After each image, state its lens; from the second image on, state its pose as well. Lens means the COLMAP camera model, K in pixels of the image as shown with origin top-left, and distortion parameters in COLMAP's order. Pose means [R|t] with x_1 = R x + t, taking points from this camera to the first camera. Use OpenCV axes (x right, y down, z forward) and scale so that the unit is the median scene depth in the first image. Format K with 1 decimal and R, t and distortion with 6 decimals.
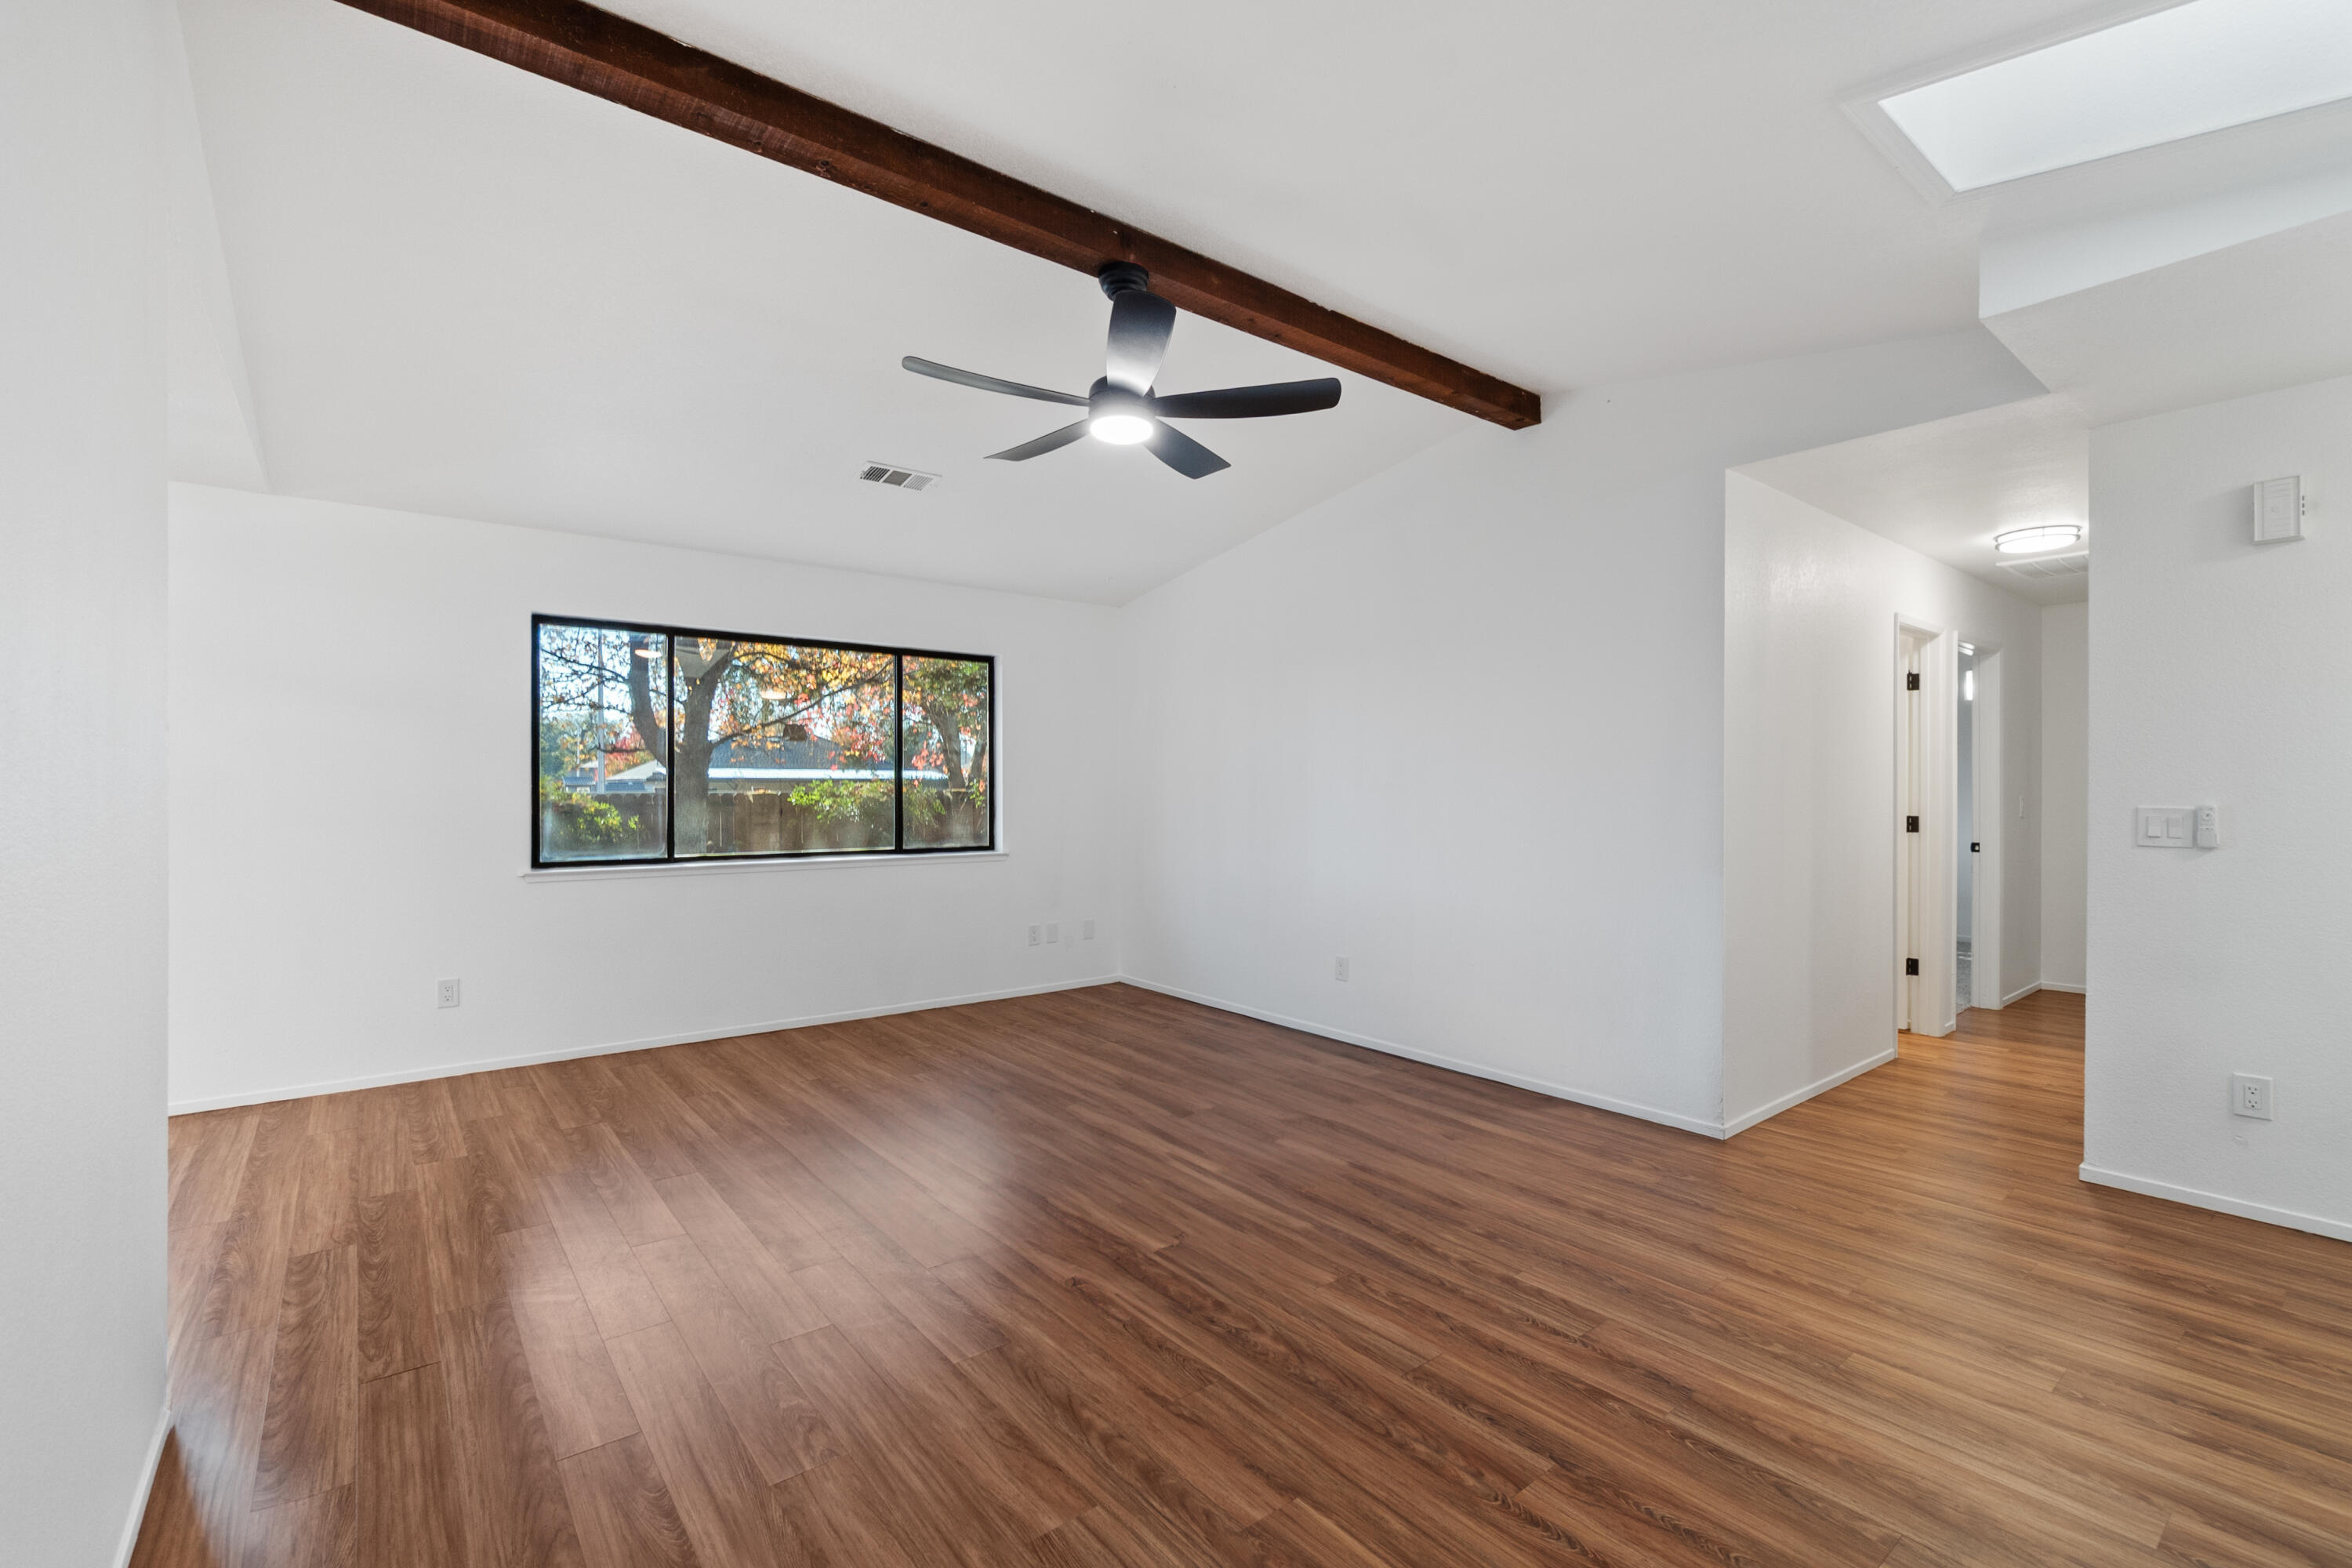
lens RADIAL K [[1021.0, 0, 1169.7], [0, 1021.0, 780.4], [0, 0, 1]] dist [-0.002295, 0.000734]
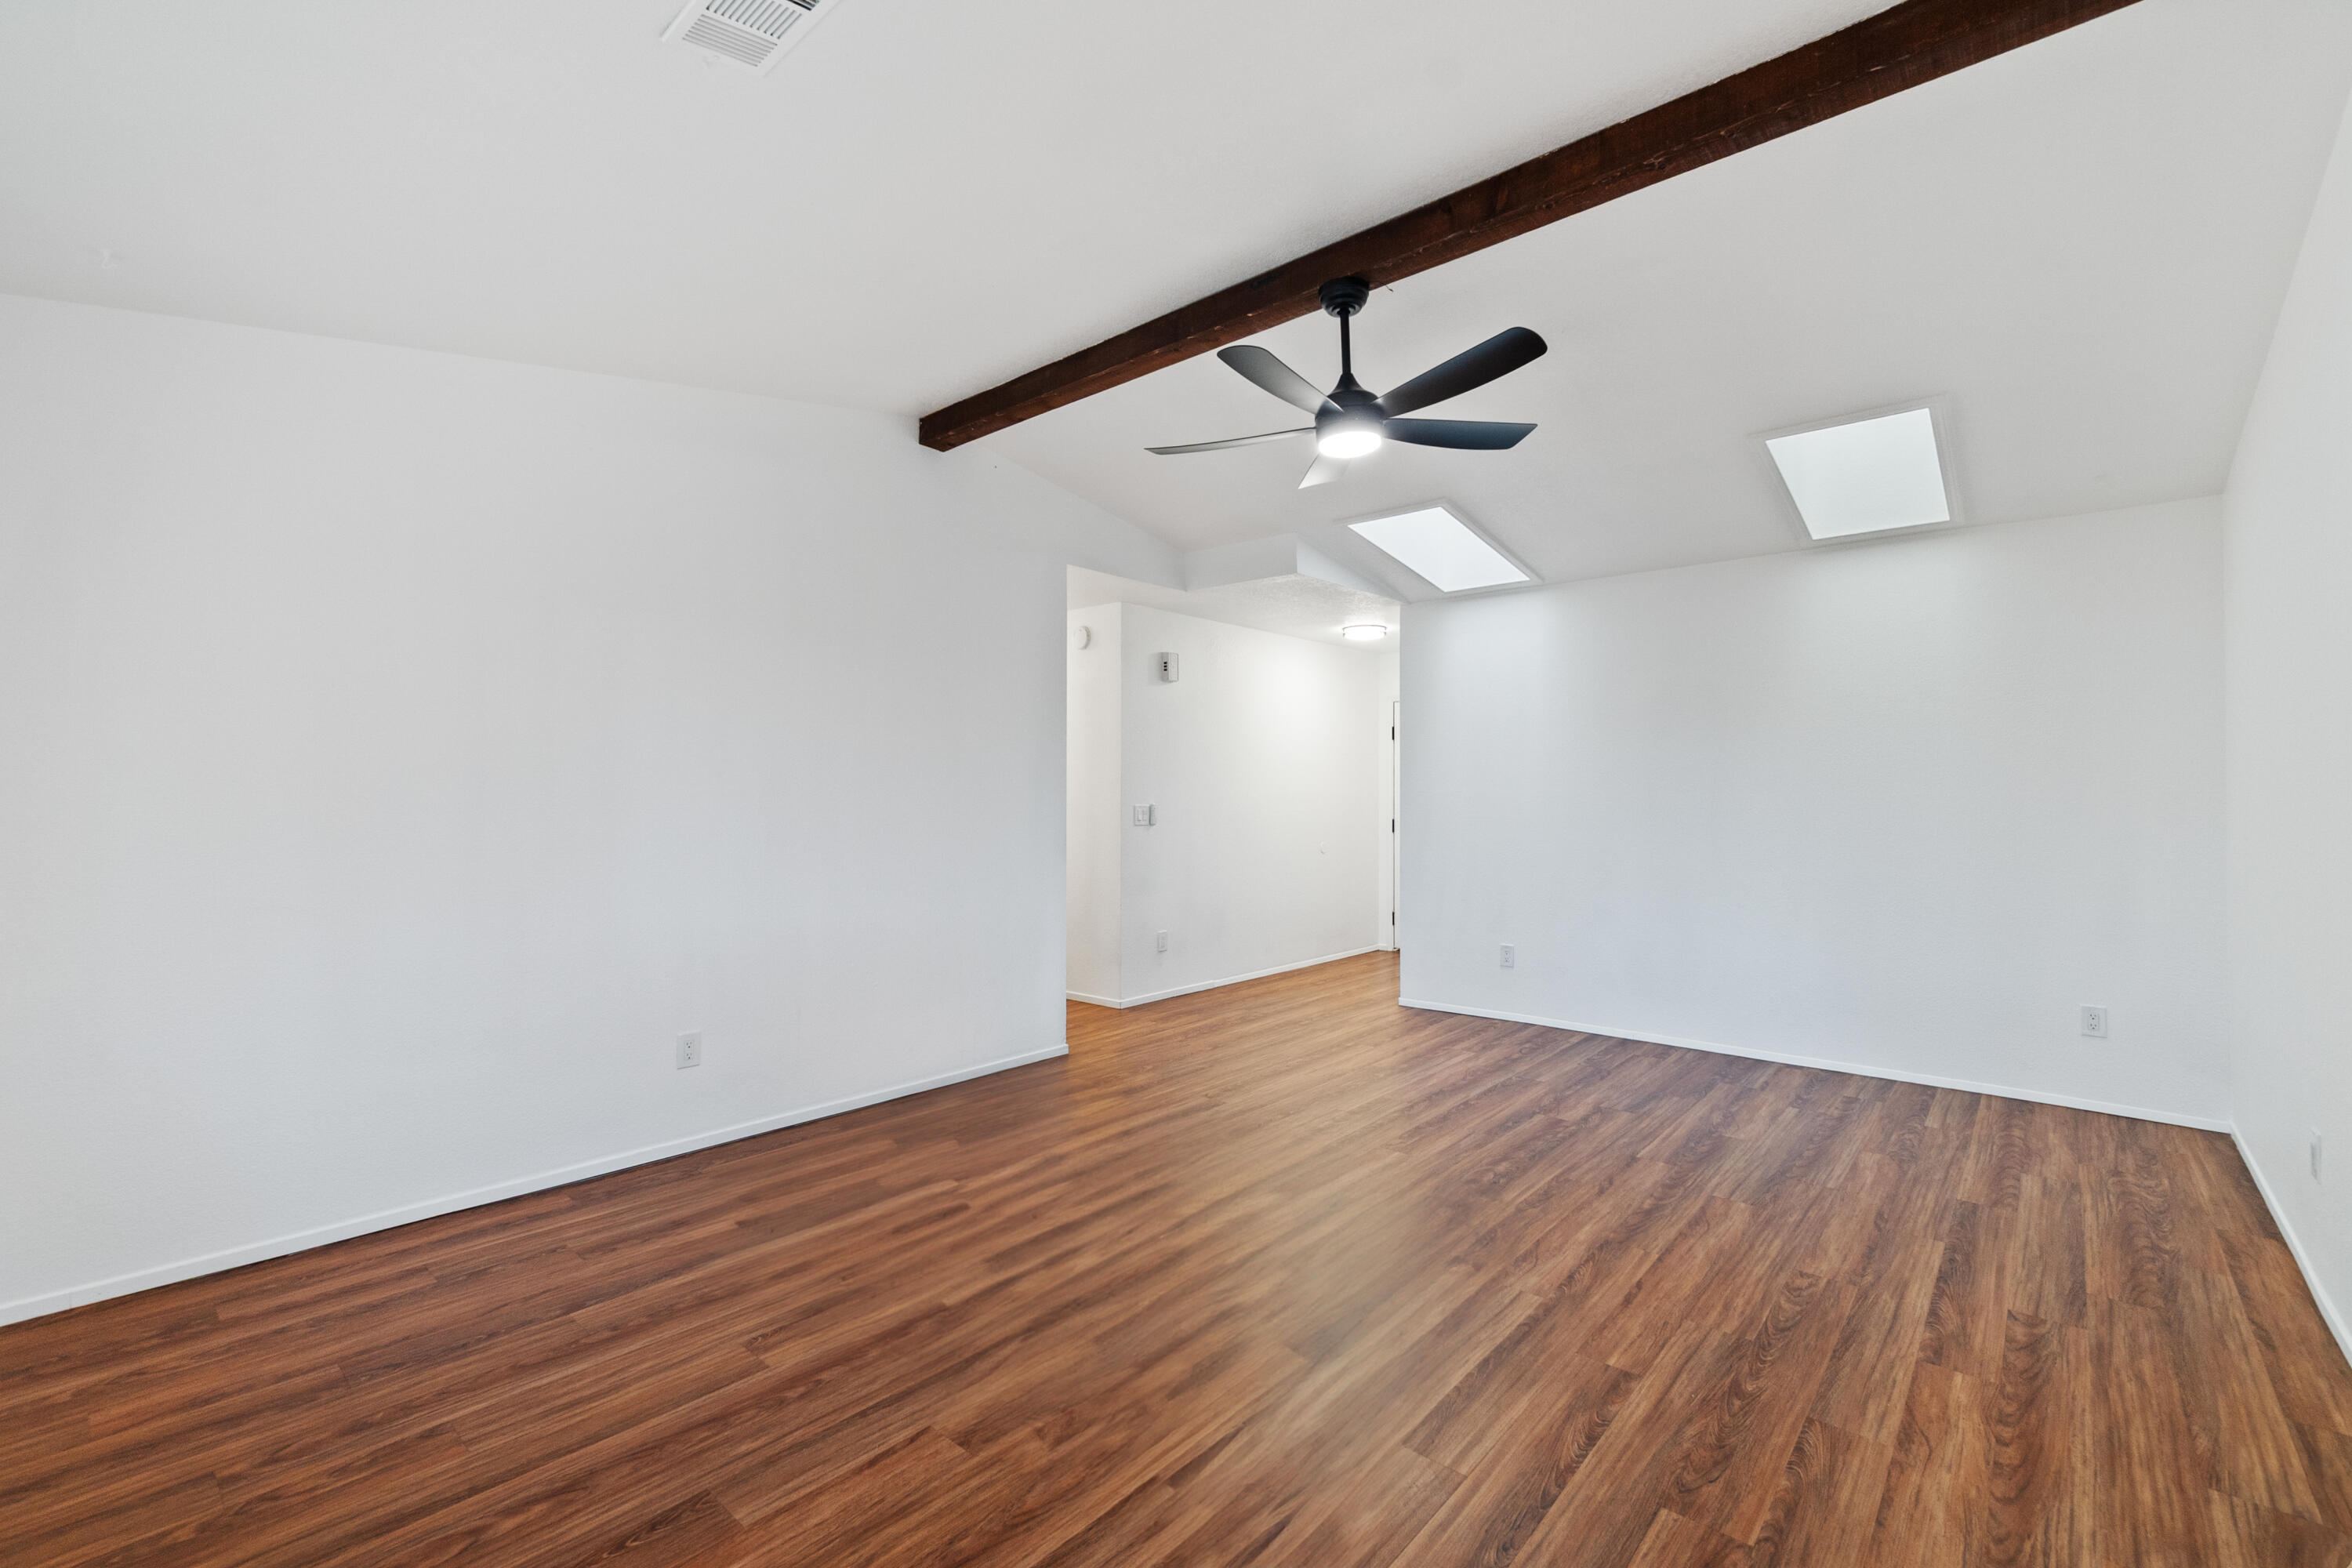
lens RADIAL K [[1007.7, 0, 1171.0], [0, 1007.7, 790.5], [0, 0, 1]] dist [-0.002700, 0.000242]
pose [[-0.176514, 0.000127, 0.984298, -0.996467], [-0.009120, 0.999957, -0.001765, 0.002912], [-0.984256, -0.009288, -0.176506, 1.362902]]
